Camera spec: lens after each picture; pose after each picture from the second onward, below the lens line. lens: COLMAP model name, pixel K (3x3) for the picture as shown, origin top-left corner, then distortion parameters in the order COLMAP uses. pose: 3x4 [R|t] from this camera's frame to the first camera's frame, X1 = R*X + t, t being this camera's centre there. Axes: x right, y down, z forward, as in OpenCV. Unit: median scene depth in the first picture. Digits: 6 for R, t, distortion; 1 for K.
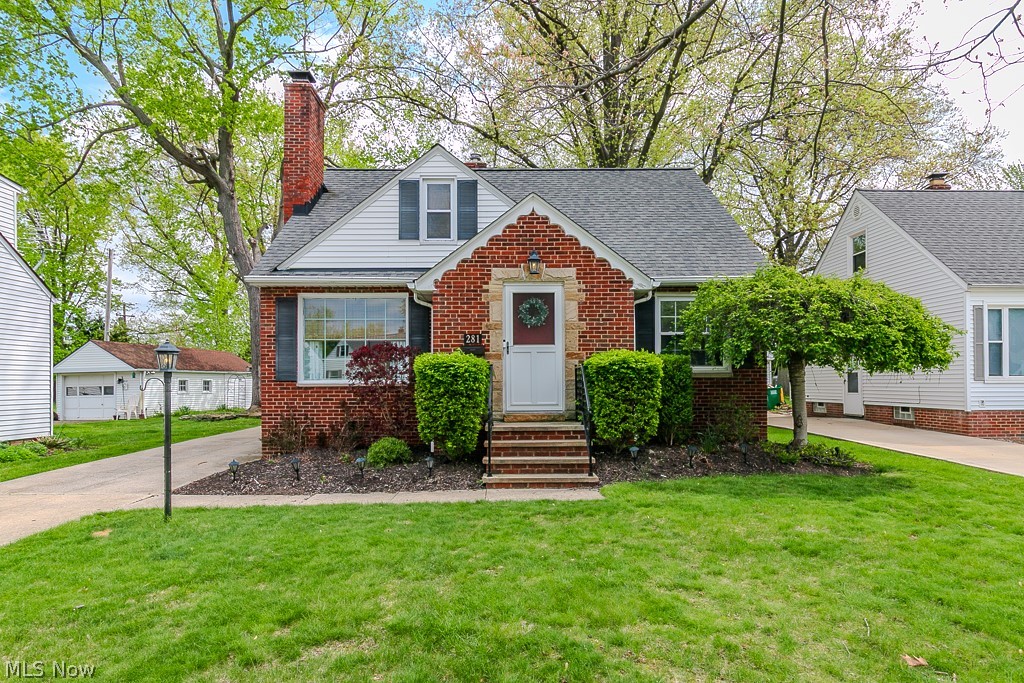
lens RADIAL K [[617.3, 0, 511.4], [0, 617.3, 374.2], [0, 0, 1]] dist [-0.002512, -0.000114]
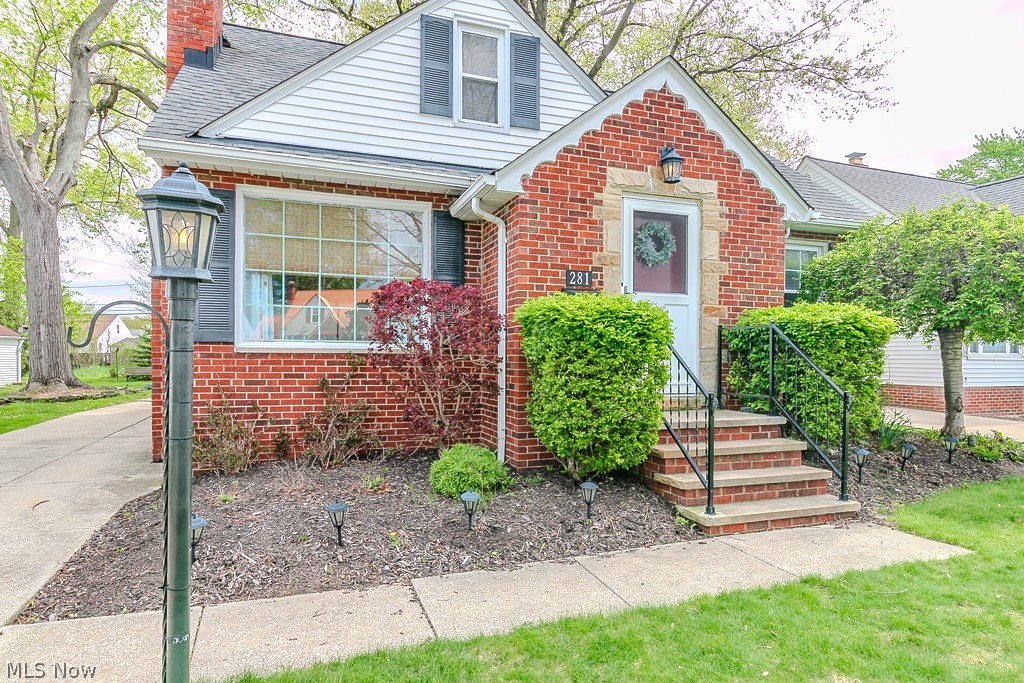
lens RADIAL K [[607.7, 0, 513.5], [0, 607.7, 362.1], [0, 0, 1]] dist [-0.003093, 0.000496]
pose [[0.943500, 0.008227, 0.331270, -0.323692], [-0.015547, 0.999690, 0.019451, 0.015745], [-0.331007, -0.023502, 0.943336, 0.443636]]
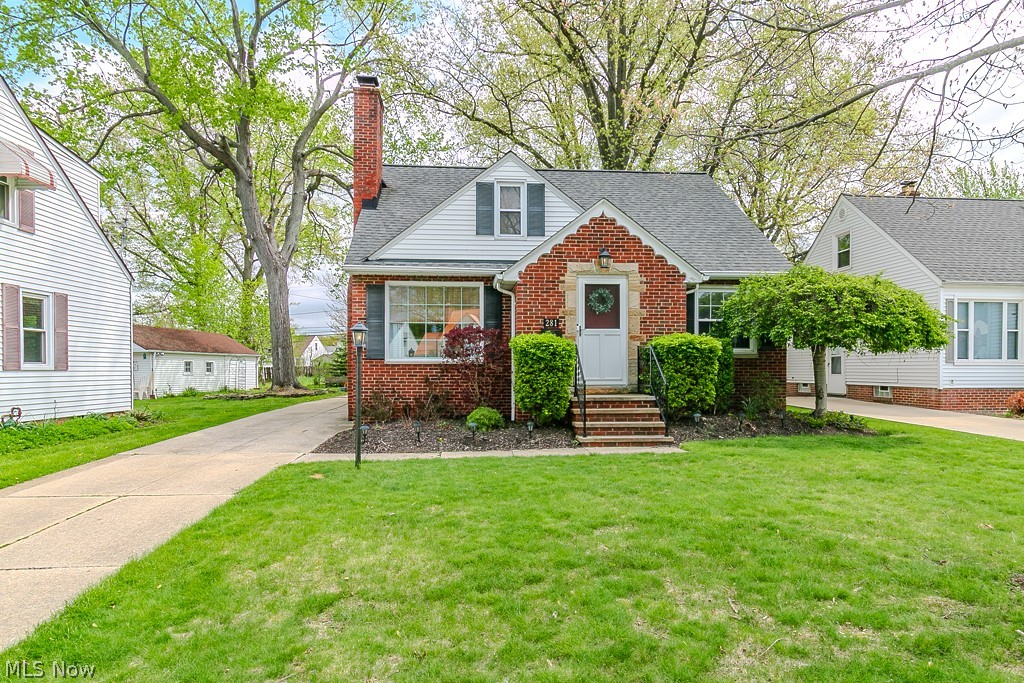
lens RADIAL K [[617.3, 0, 511.4], [0, 617.3, 374.2], [0, 0, 1]] dist [-0.002512, -0.000114]
pose [[0.997442, 0.004065, 0.071359, -0.219119], [-0.005697, 0.999727, 0.022680, 0.013257], [-0.071247, -0.023028, 0.997193, -0.157791]]
